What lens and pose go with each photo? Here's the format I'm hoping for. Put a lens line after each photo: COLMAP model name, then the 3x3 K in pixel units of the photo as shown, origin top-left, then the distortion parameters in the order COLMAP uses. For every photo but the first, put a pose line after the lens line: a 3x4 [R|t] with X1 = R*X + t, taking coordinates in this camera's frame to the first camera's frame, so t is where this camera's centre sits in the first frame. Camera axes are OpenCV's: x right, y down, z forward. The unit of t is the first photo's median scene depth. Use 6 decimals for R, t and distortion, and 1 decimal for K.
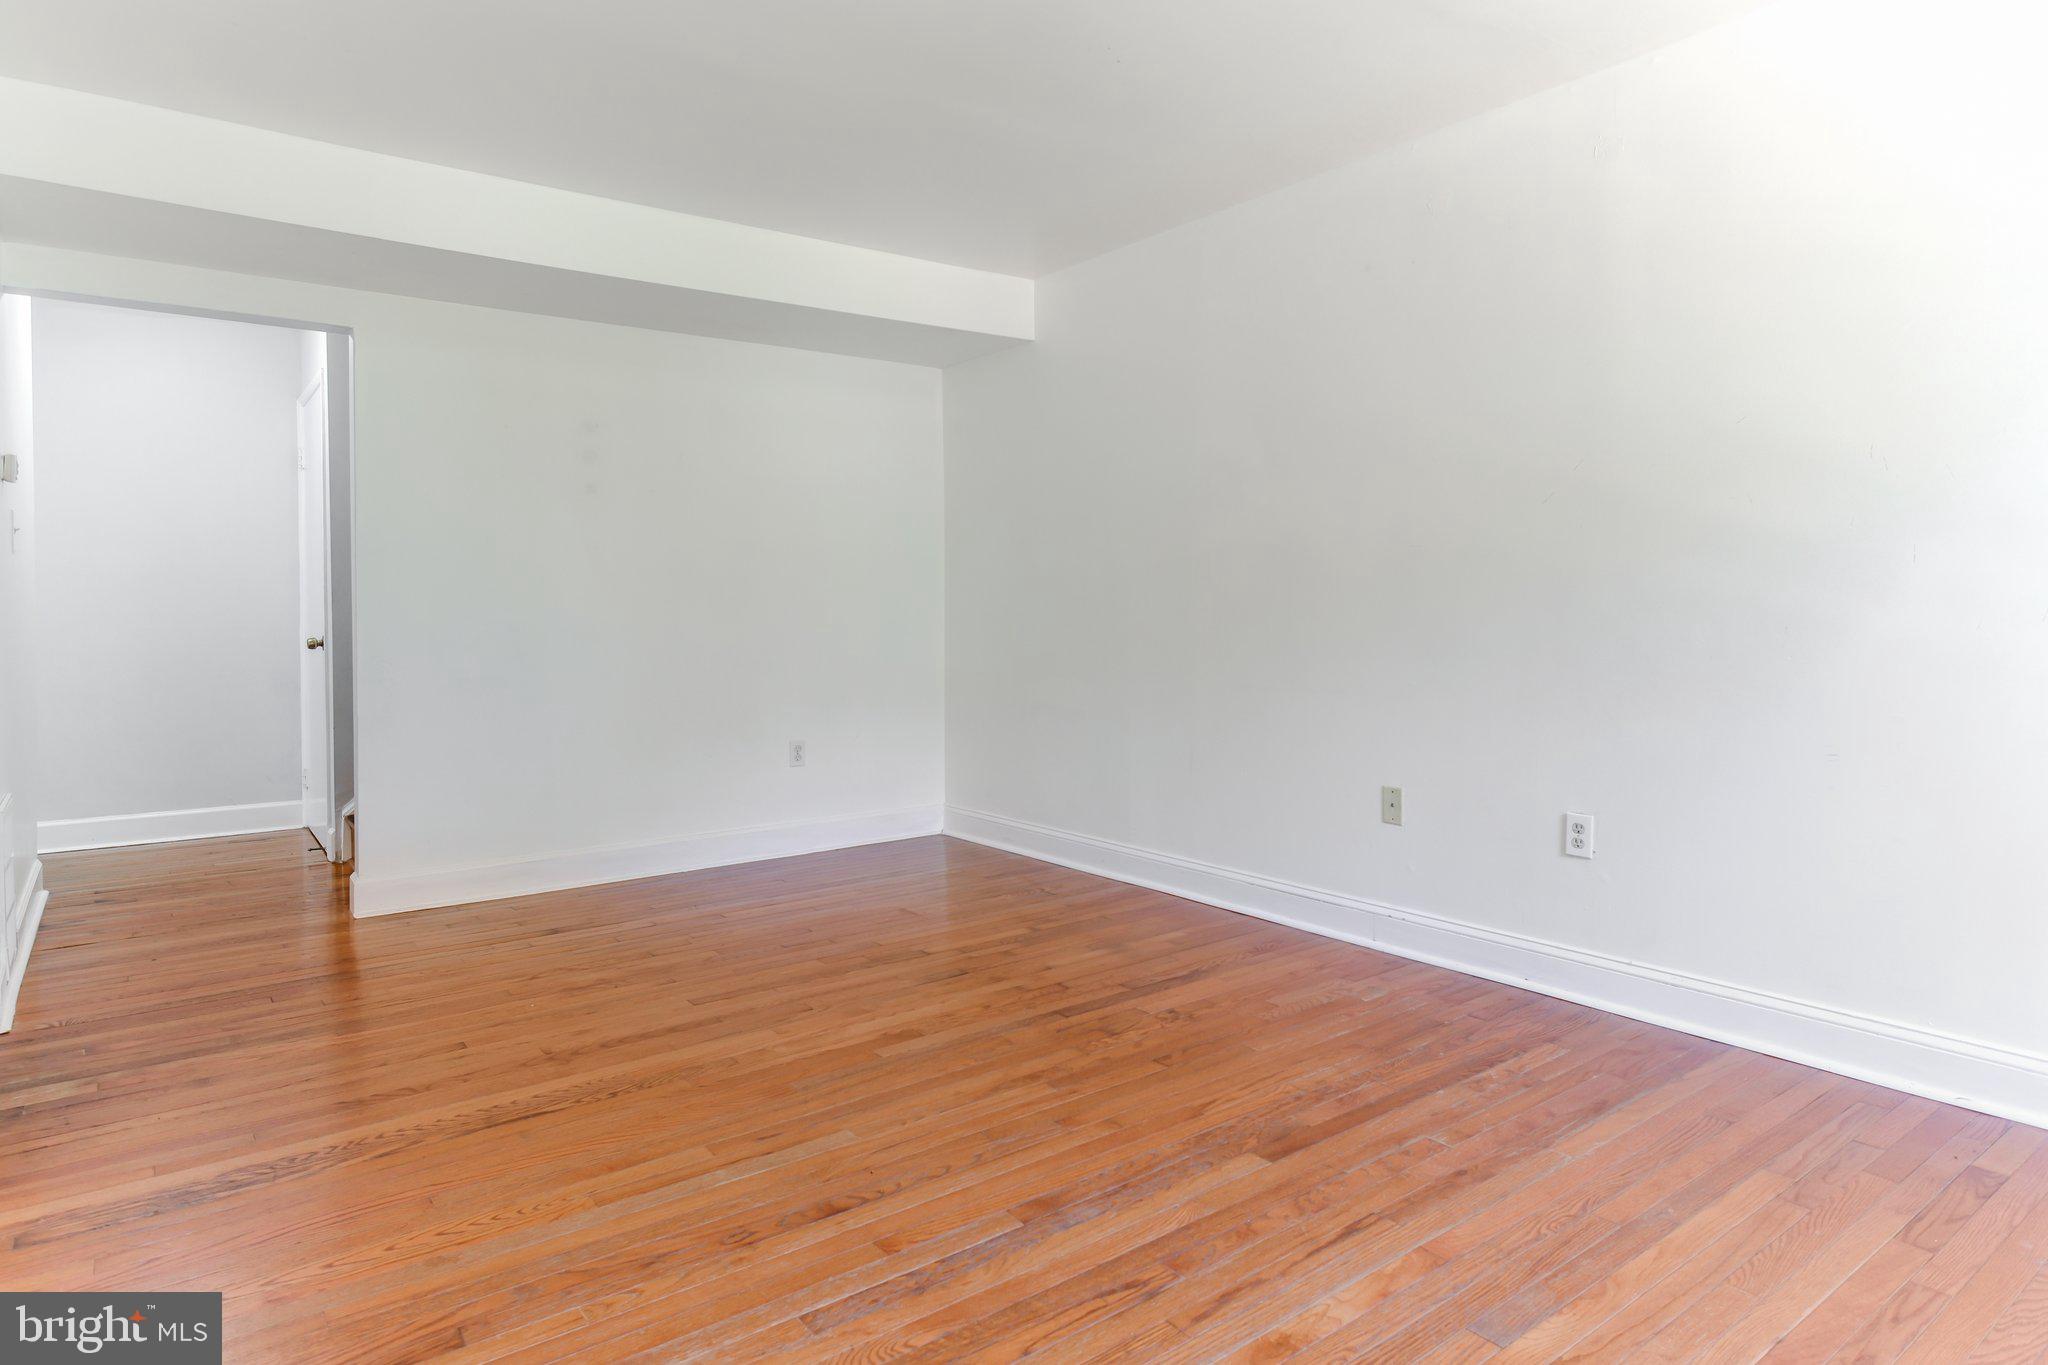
lens RADIAL K [[1162.2, 0, 1030.9], [0, 1162.2, 611.5], [0, 0, 1]] dist [-0.002843, 0.002975]
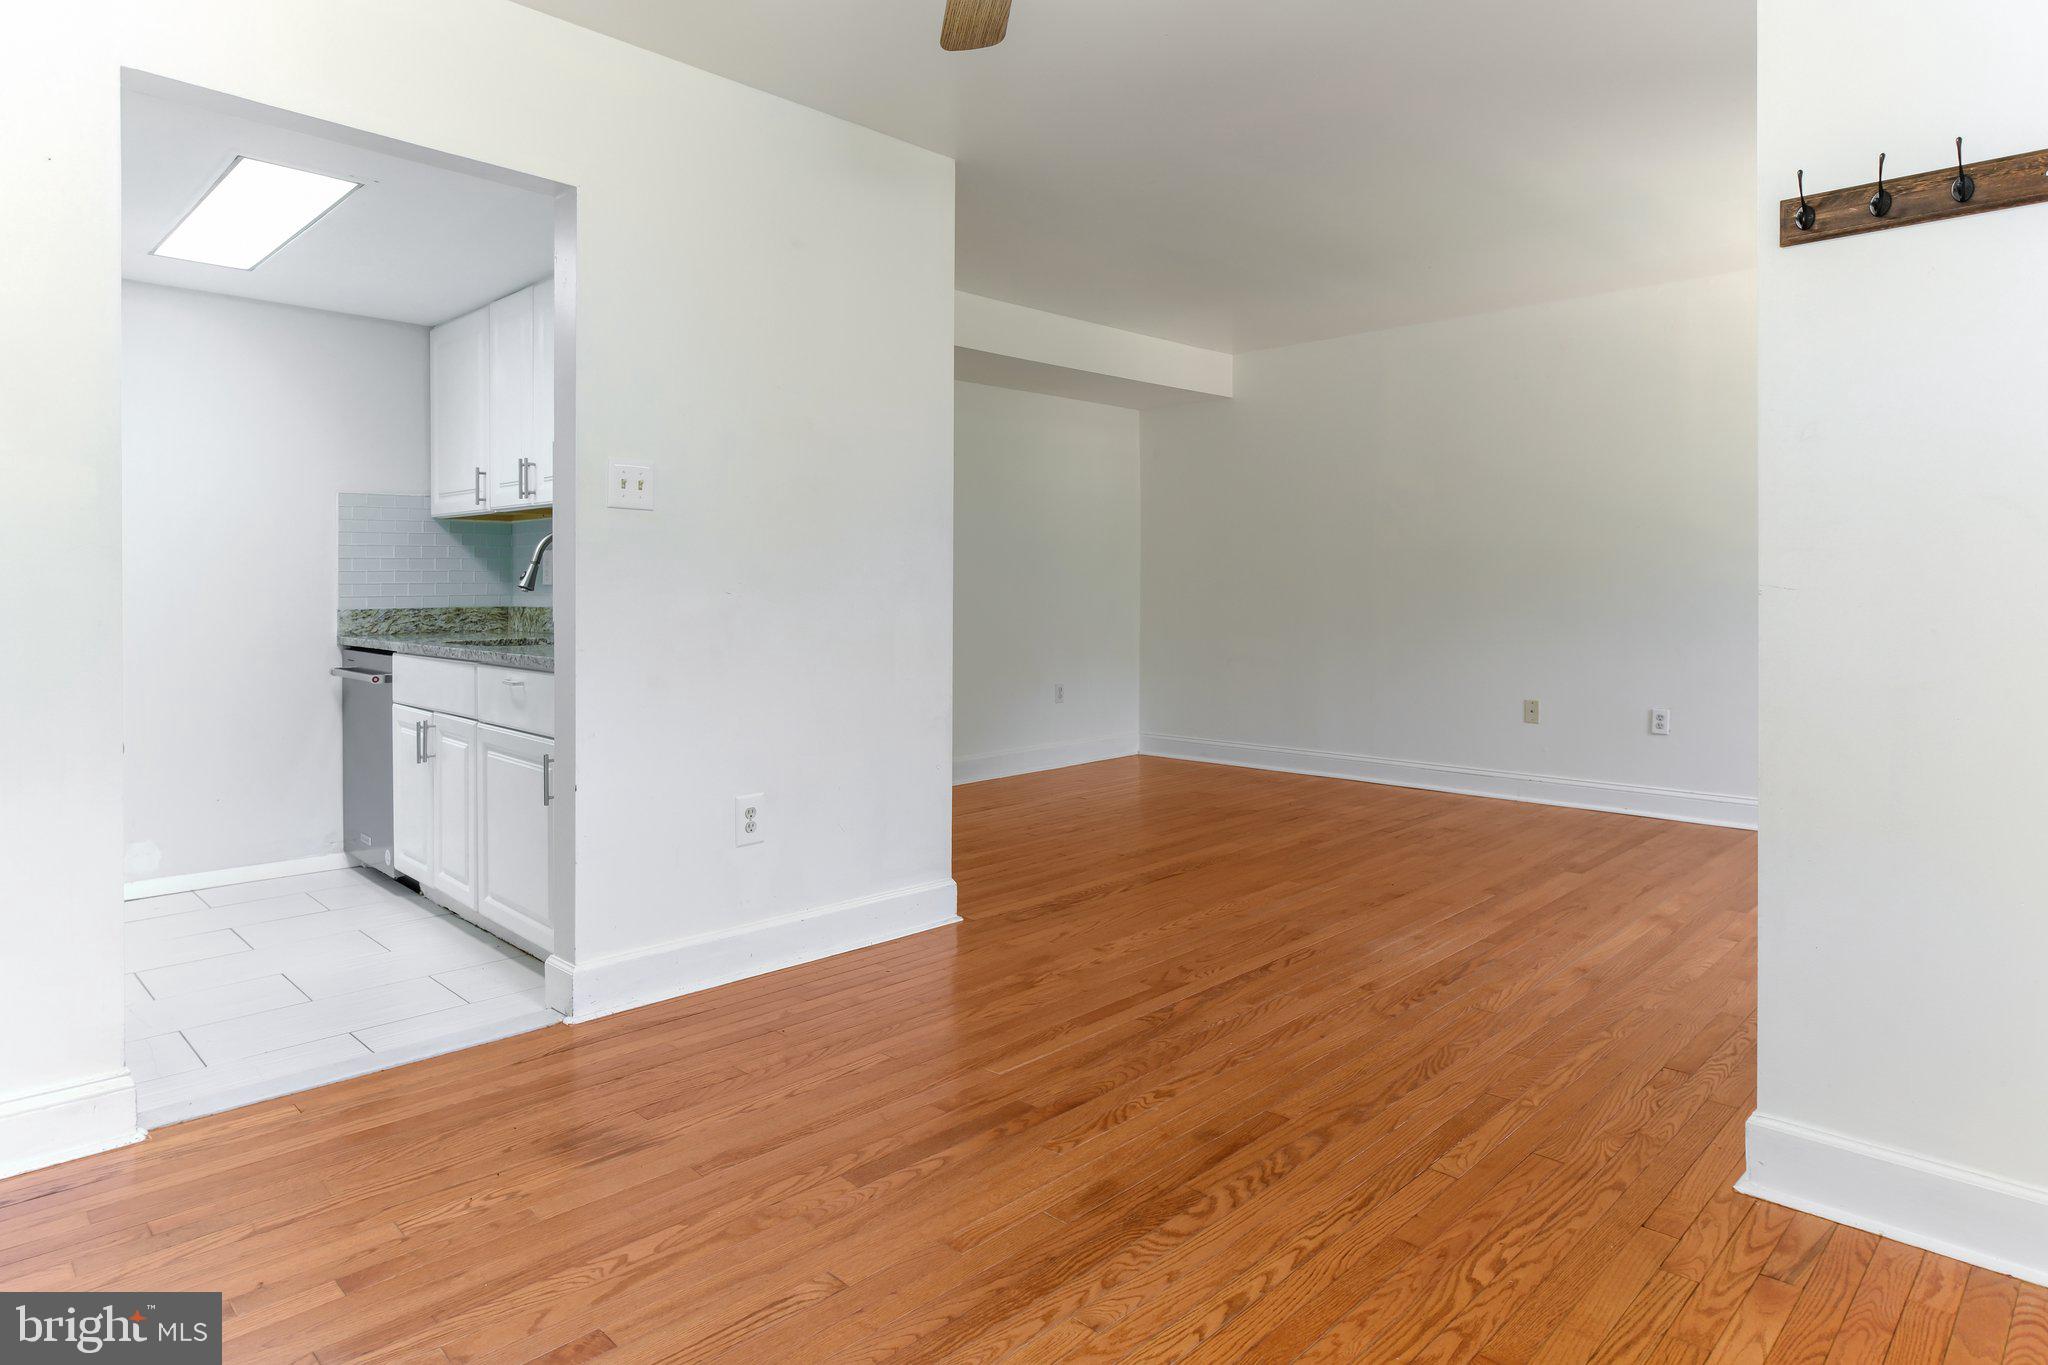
lens RADIAL K [[1162.2, 0, 1016.7], [0, 1162.2, 598.6], [0, 0, 1]] dist [-0.002843, 0.002975]
pose [[0.988180, 0.002785, 0.153272, -0.634589], [-0.003523, 0.999983, 0.004538, 0.005829], [-0.153257, -0.005024, 0.988174, -0.475445]]
